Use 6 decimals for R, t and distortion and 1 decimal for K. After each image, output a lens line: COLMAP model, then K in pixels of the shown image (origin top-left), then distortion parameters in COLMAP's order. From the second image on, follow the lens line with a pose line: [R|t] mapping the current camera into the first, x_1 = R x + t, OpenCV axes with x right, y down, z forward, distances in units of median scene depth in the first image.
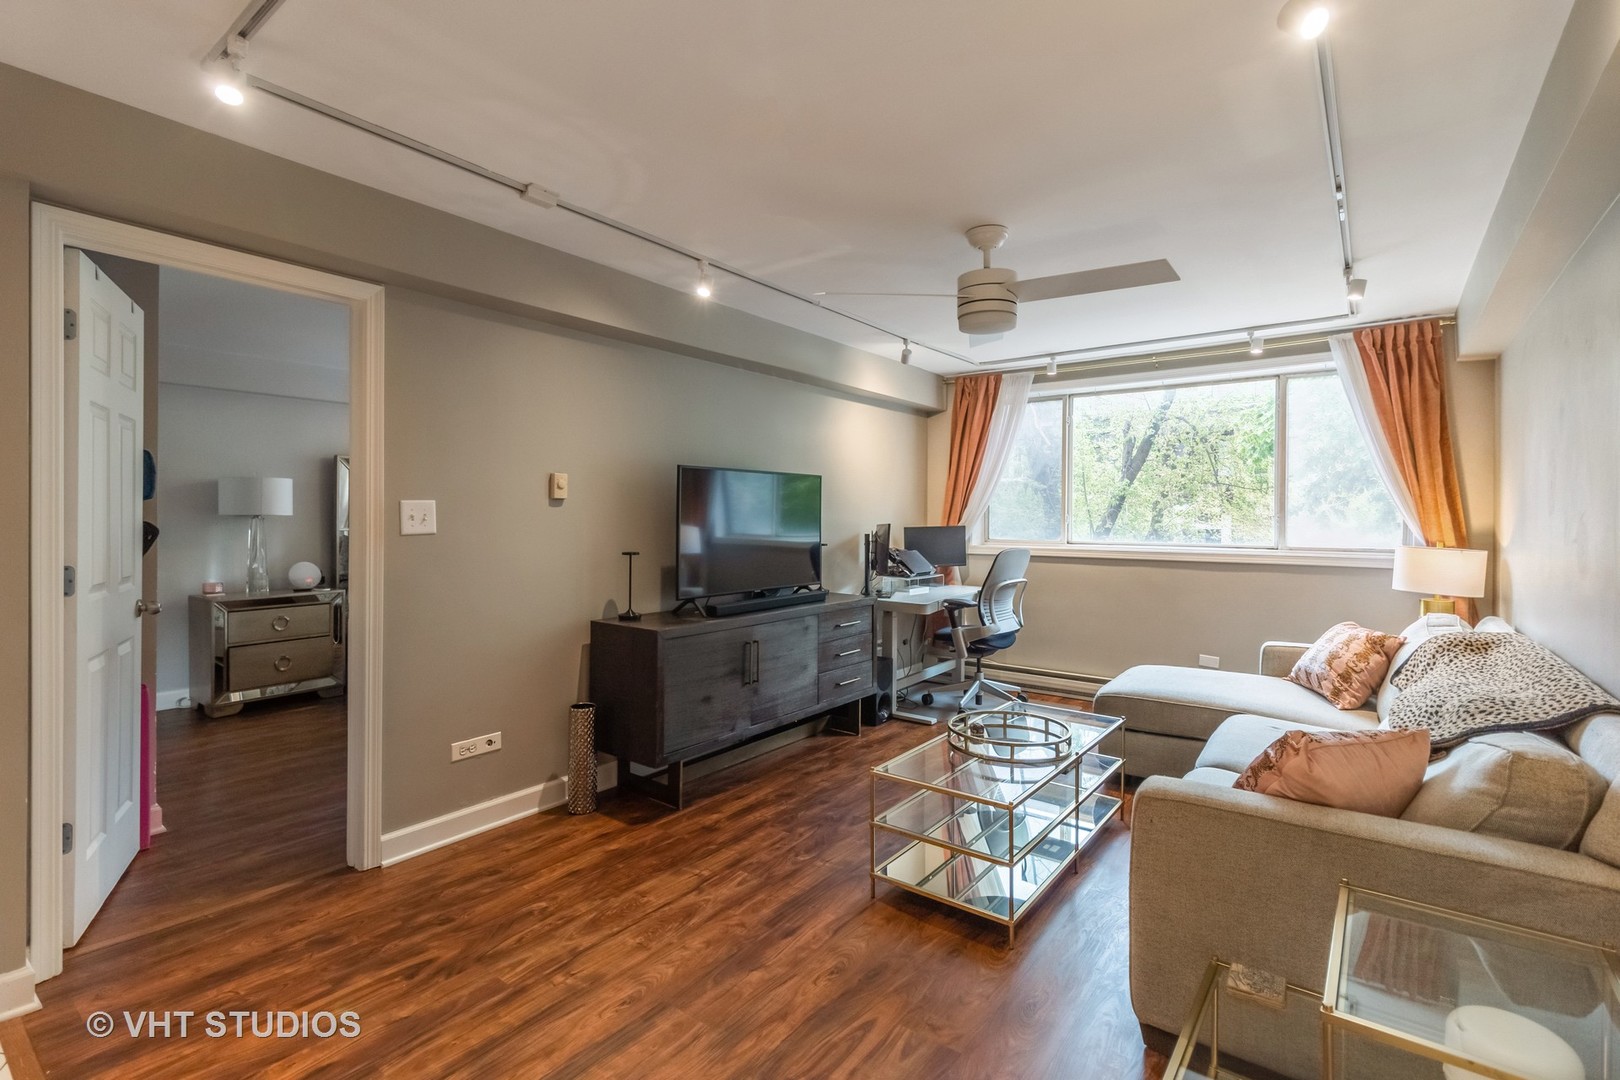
lens RADIAL K [[742.7, 0, 818.0], [0, 742.7, 520.5], [0, 0, 1]] dist [0.001168, 0.000266]
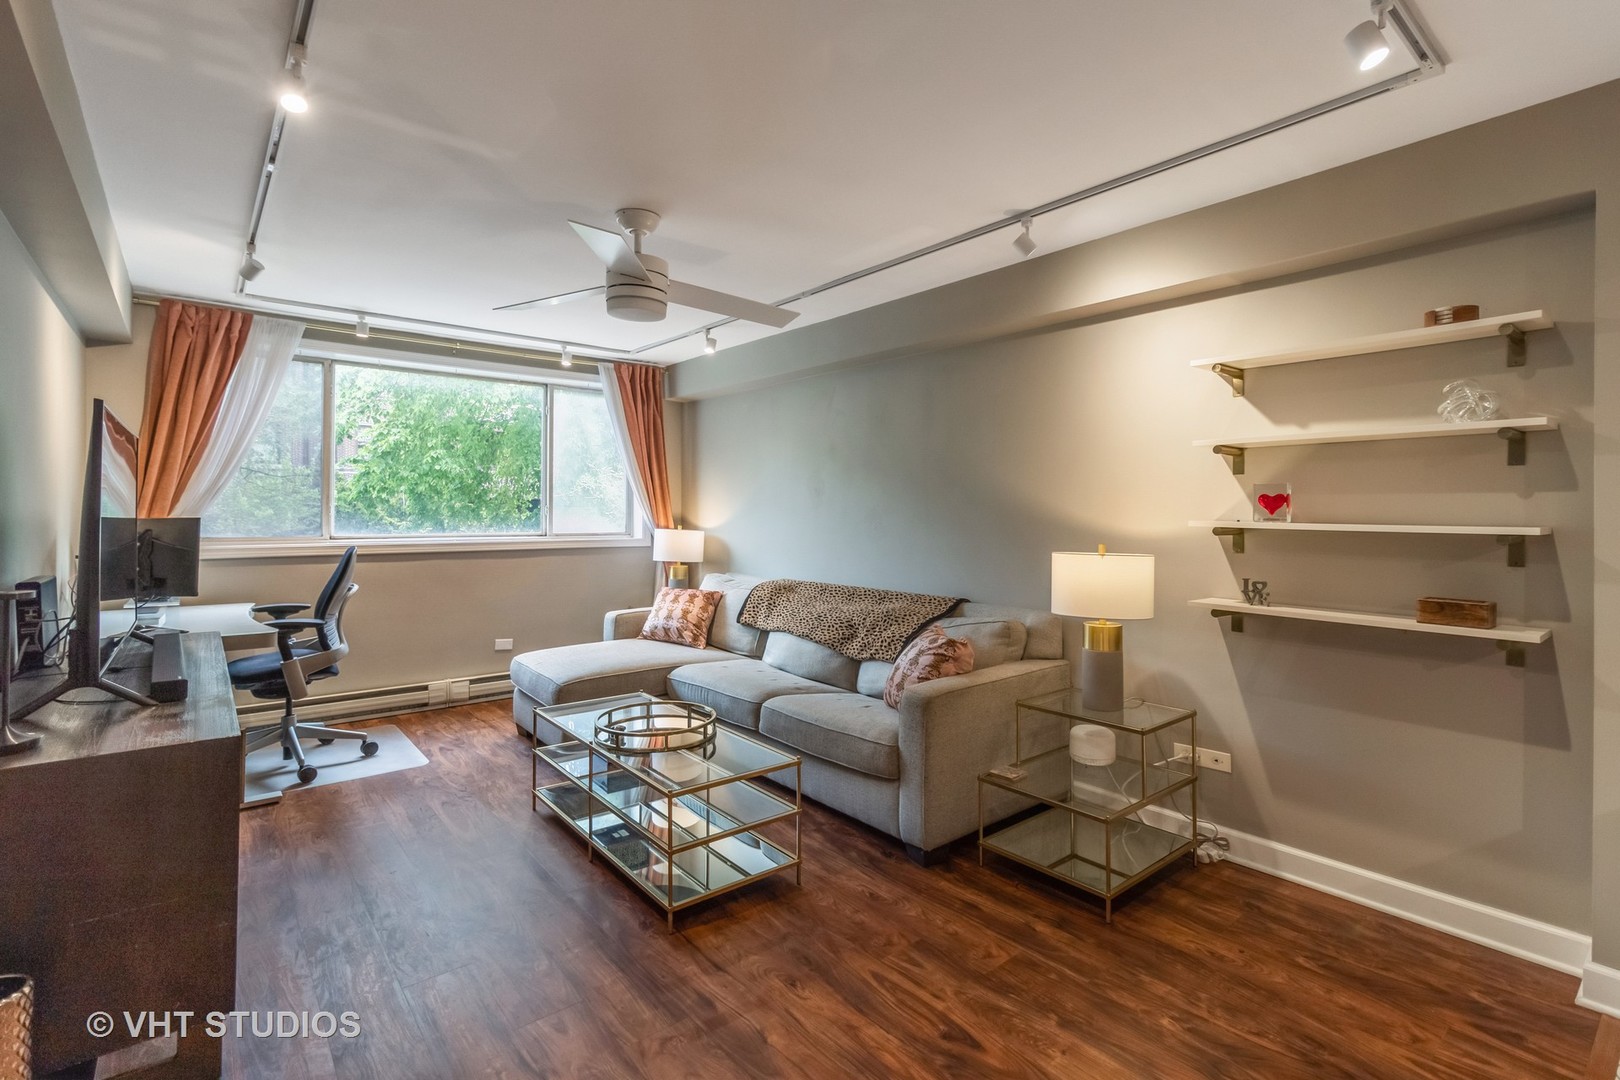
lens RADIAL K [[745.3, 0, 809.9], [0, 745.3, 507.3], [0, 0, 1]] dist [0.000390, -0.000002]
pose [[0.241308, 0.001556, 0.970447, -0.544985], [-0.000055, 0.999999, -0.001590, -0.004622], [-0.970448, 0.000330, 0.241308, 0.445292]]
